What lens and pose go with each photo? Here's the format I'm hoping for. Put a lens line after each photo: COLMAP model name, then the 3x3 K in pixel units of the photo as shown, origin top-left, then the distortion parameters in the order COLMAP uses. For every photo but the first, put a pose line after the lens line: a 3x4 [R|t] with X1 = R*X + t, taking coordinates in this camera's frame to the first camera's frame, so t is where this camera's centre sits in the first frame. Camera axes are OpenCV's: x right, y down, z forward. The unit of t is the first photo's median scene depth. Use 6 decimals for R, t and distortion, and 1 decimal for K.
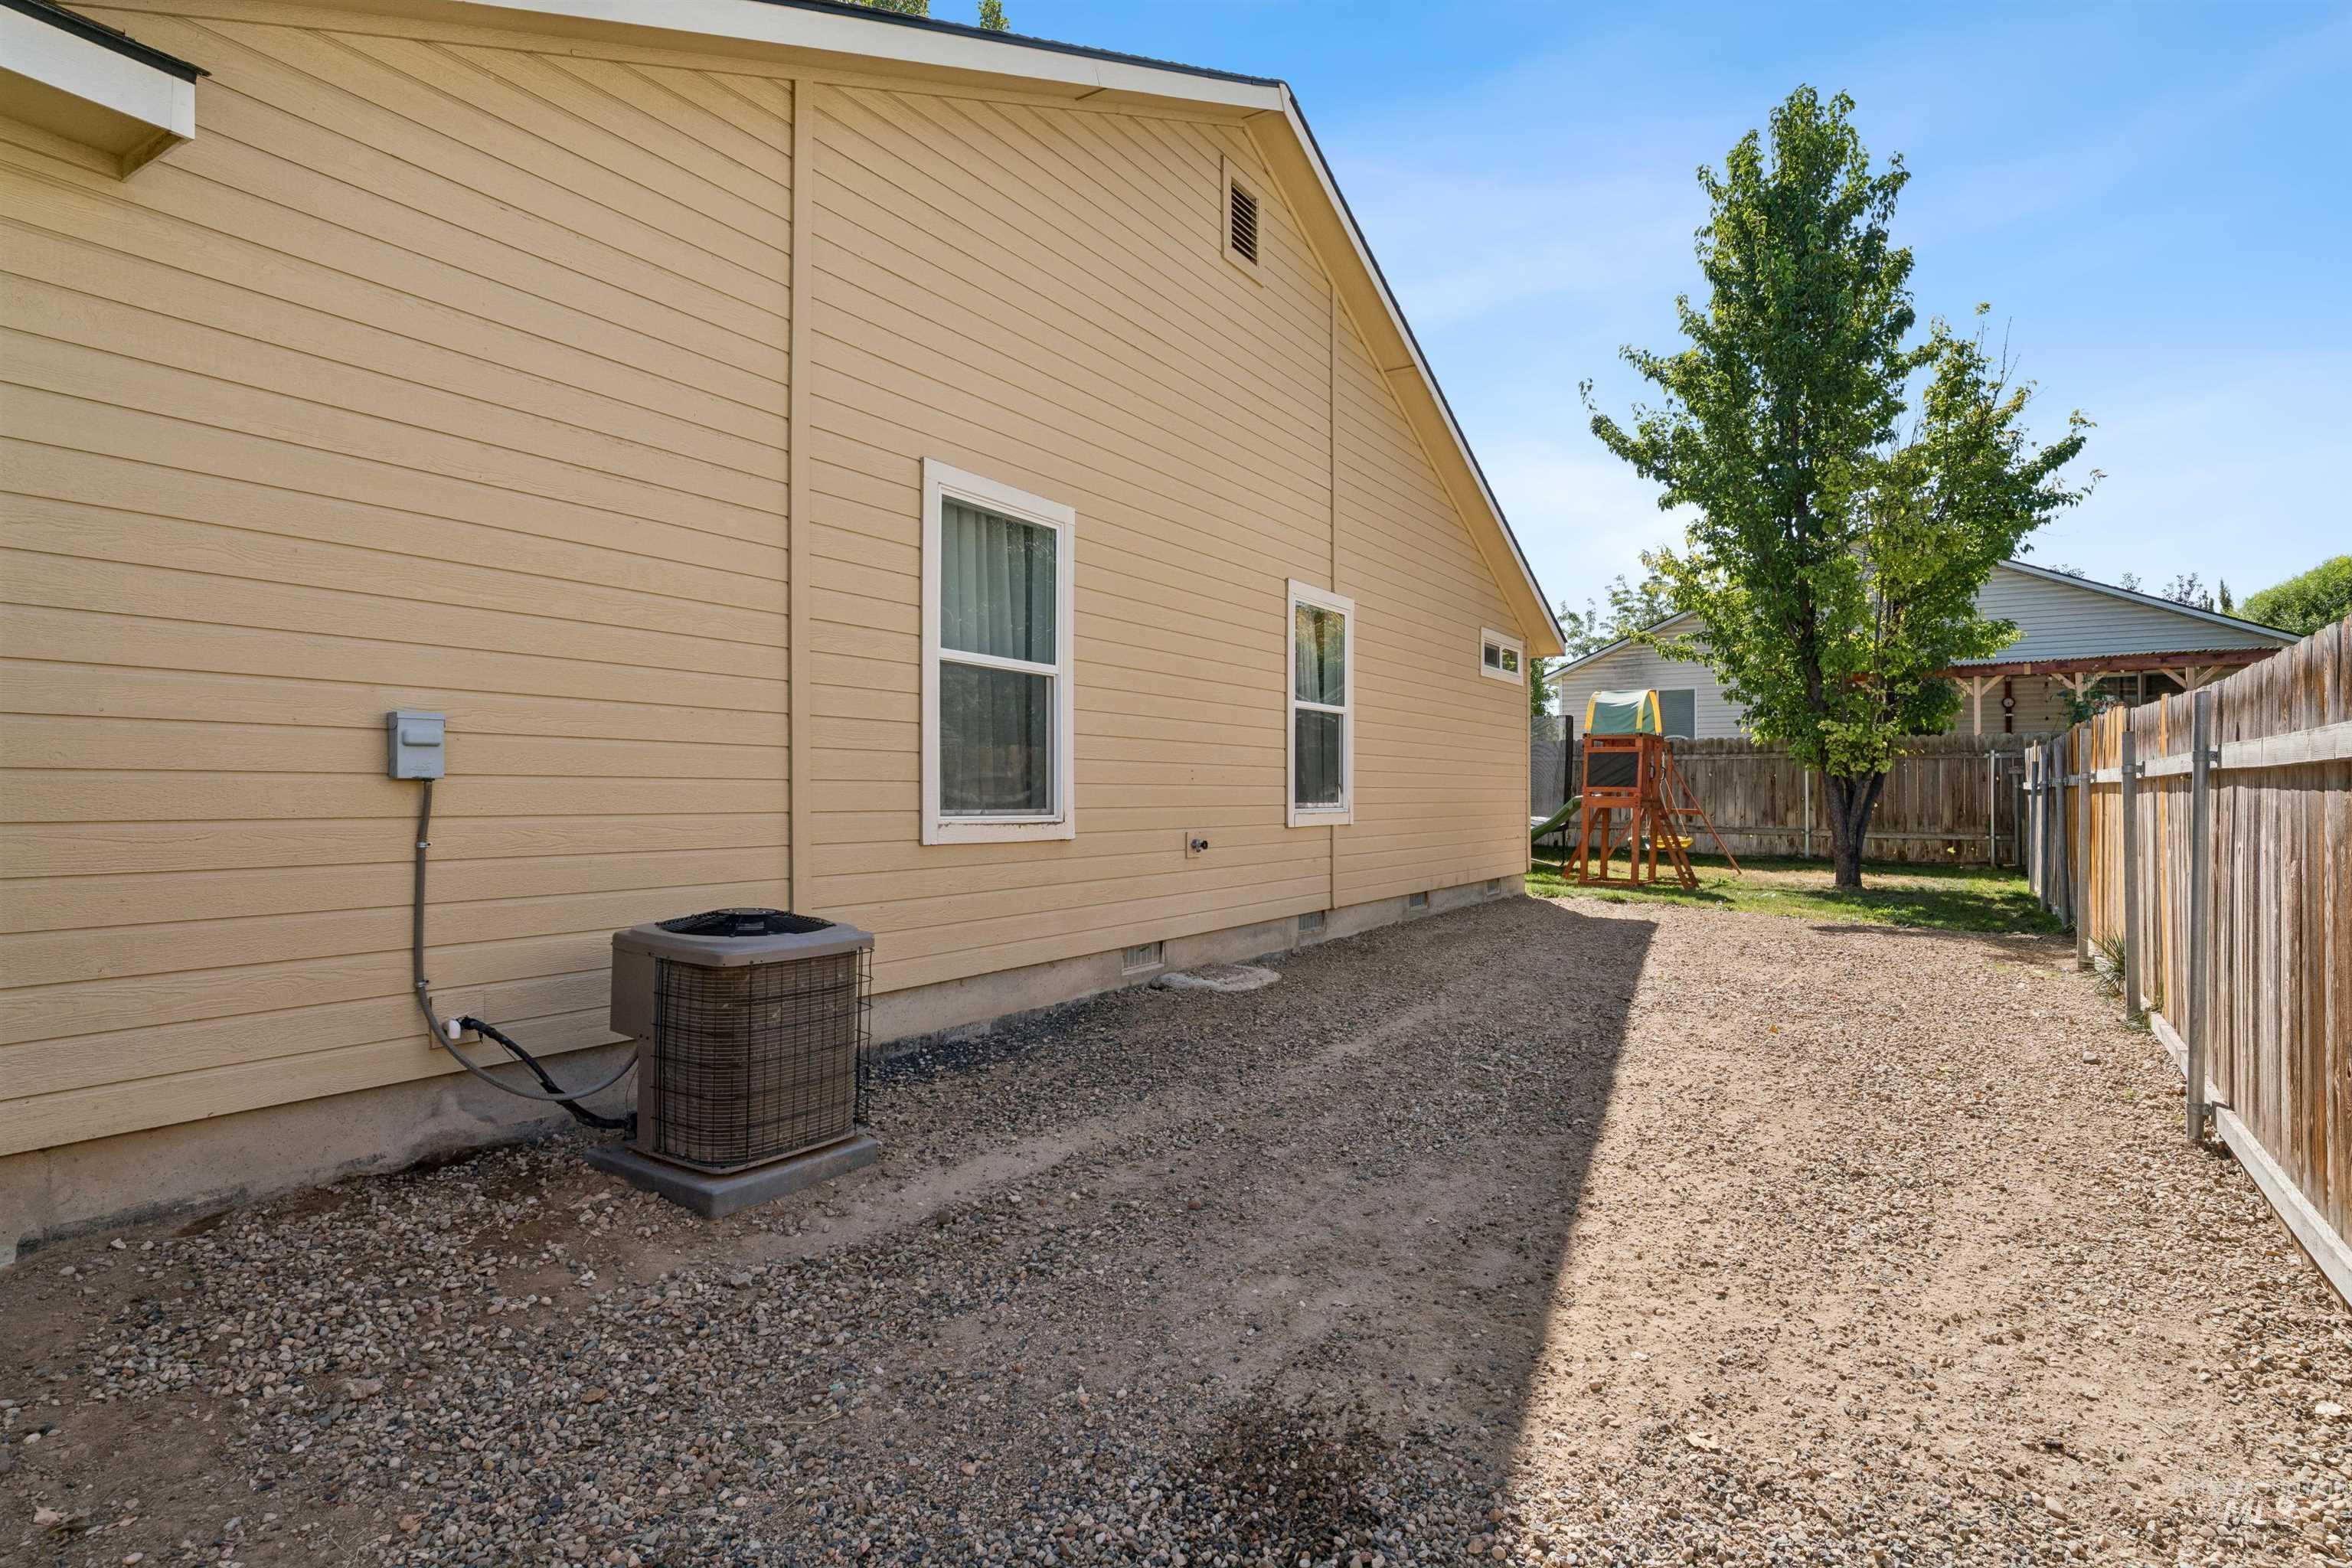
lens RADIAL K [[1215.7, 0, 1176.0], [0, 1215.7, 784.0], [0, 0, 1]] dist [0.000052, 0.000032]
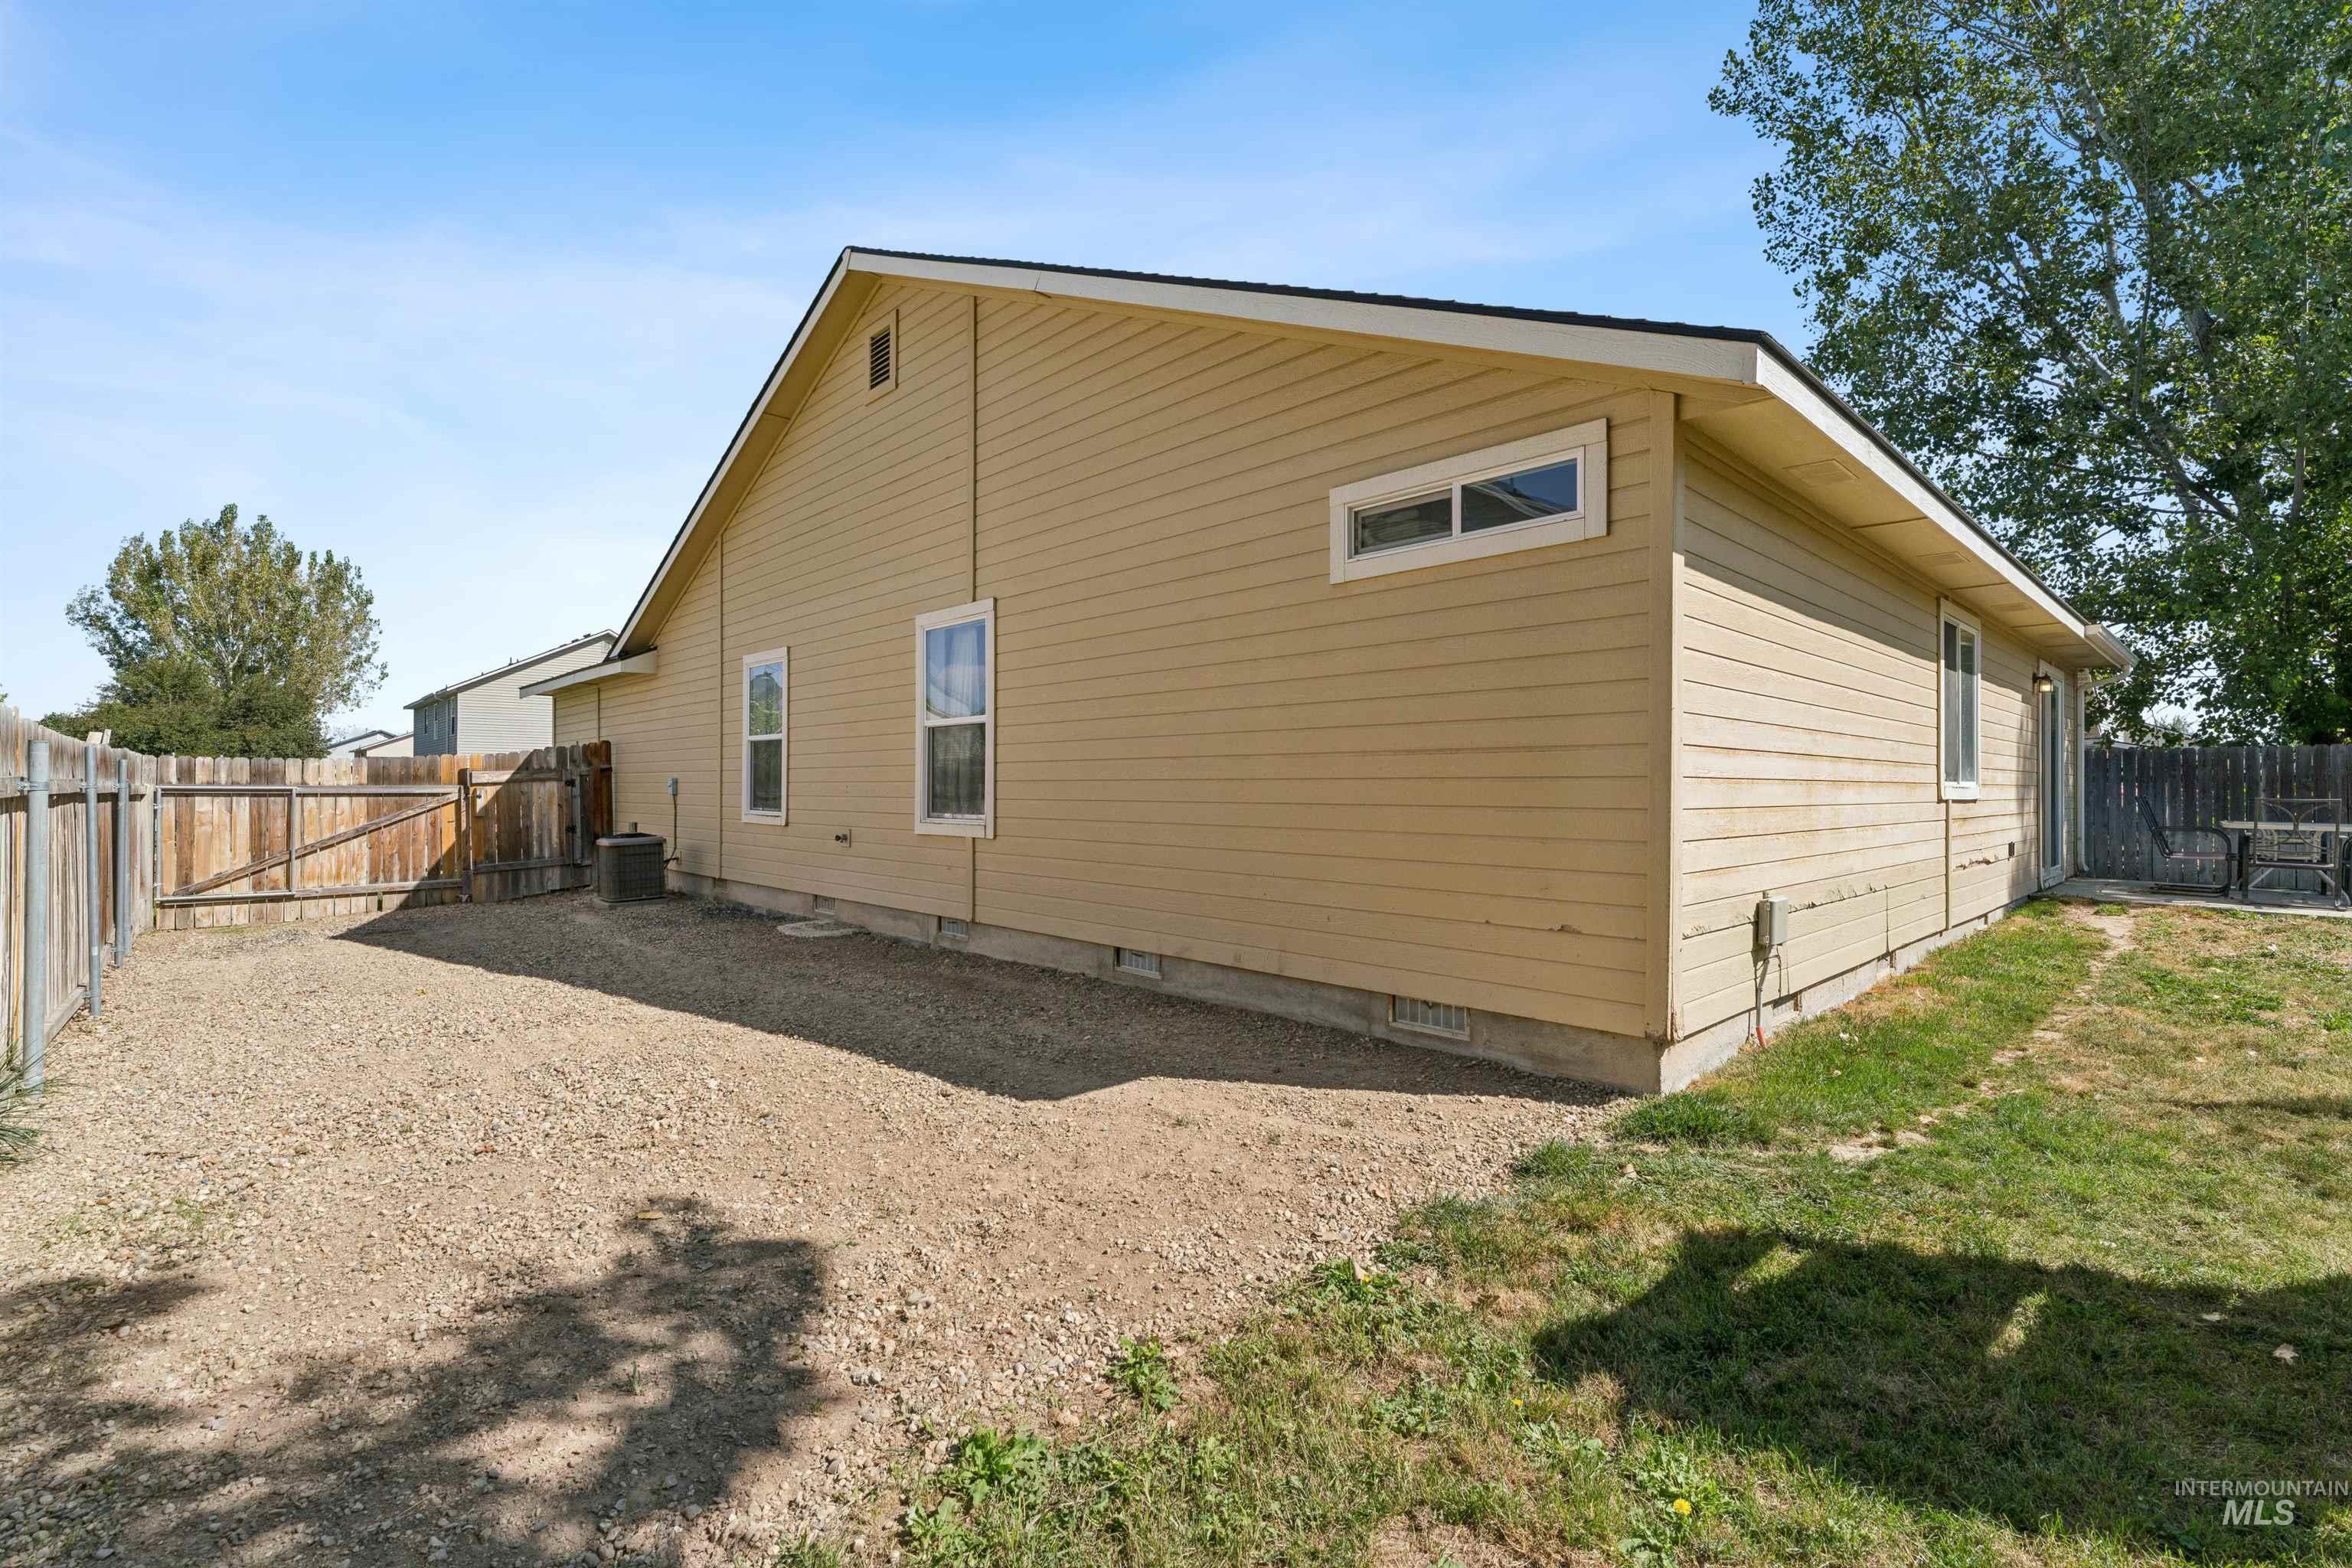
lens RADIAL K [[1051.2, 0, 1176.0], [0, 1051.2, 784.0], [0, 0, 1]] dist [-0.001147, -0.000284]
pose [[-0.226508, -0.008400, -0.973973, 0.554614], [0.004358, 0.999944, -0.009637, 0.000416], [0.974000, -0.006428, -0.226459, 0.823020]]
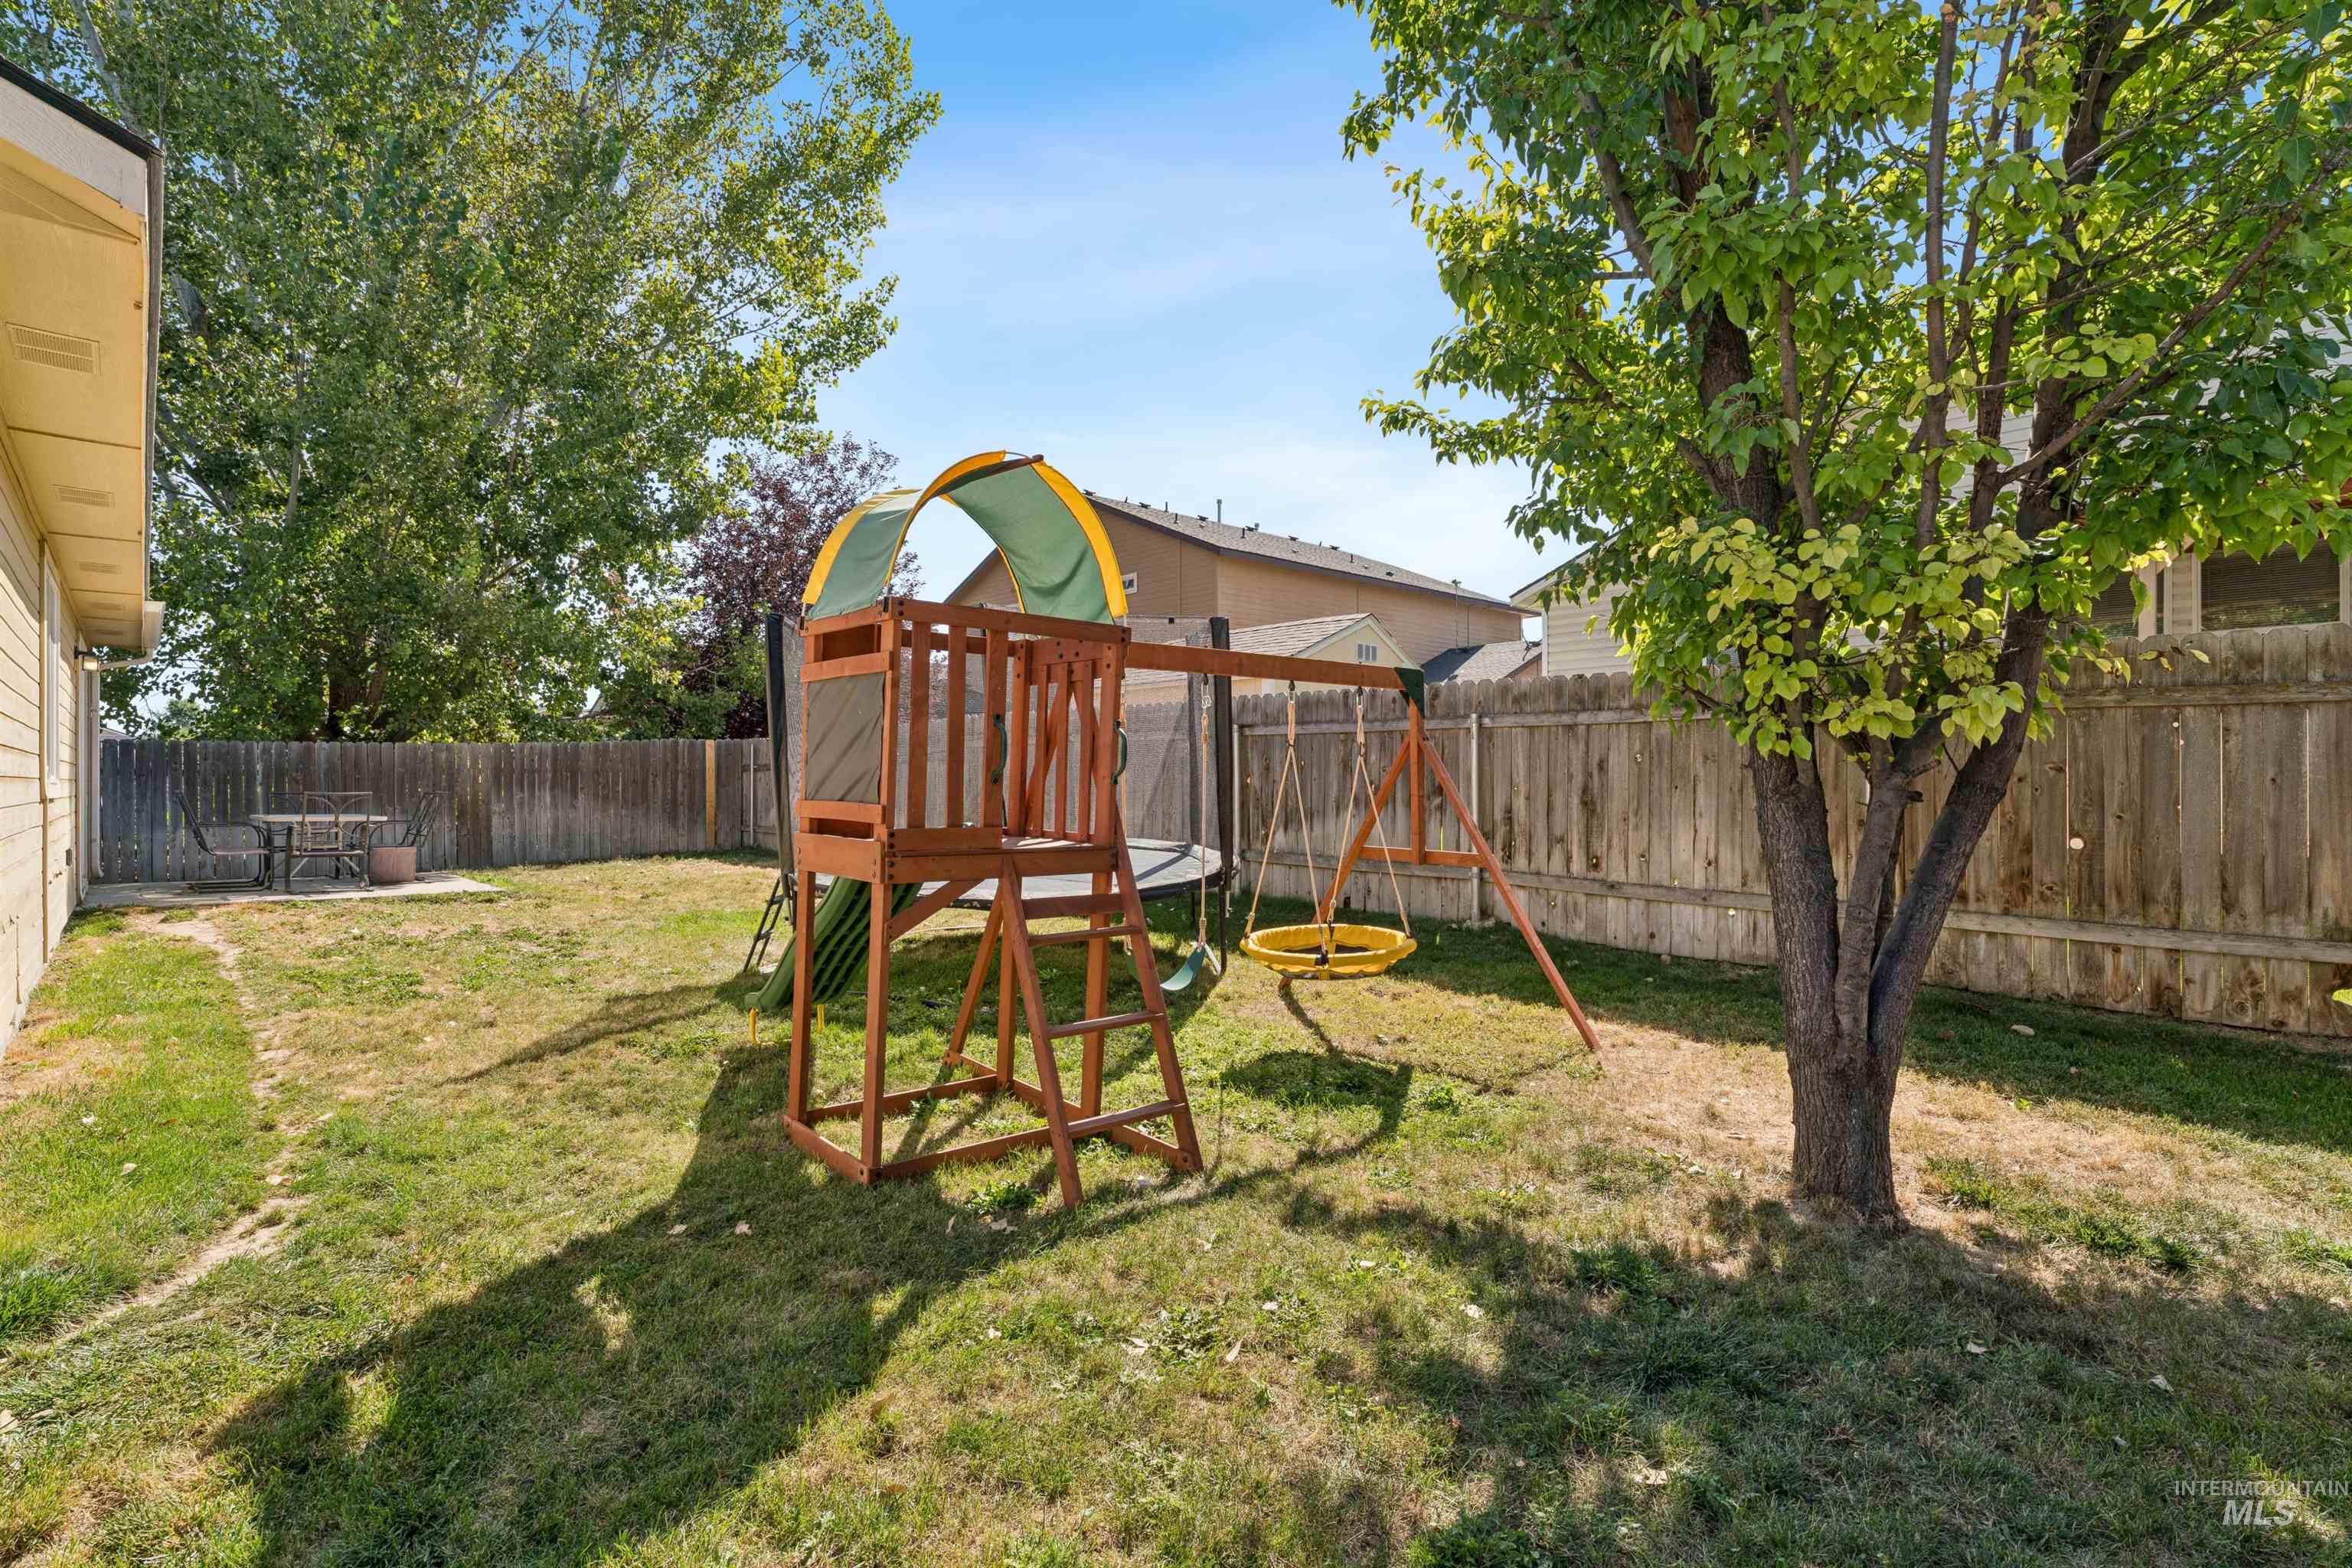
lens RADIAL K [[1107.1, 0, 1176.0], [0, 1107.1, 784.0], [0, 0, 1]] dist [-0.003408, -0.000667]
pose [[0.970697, -0.005540, -0.240242, 0.454073], [0.008320, 0.999910, 0.010558, -0.005090], [0.240162, -0.012247, 0.970656, 0.717255]]
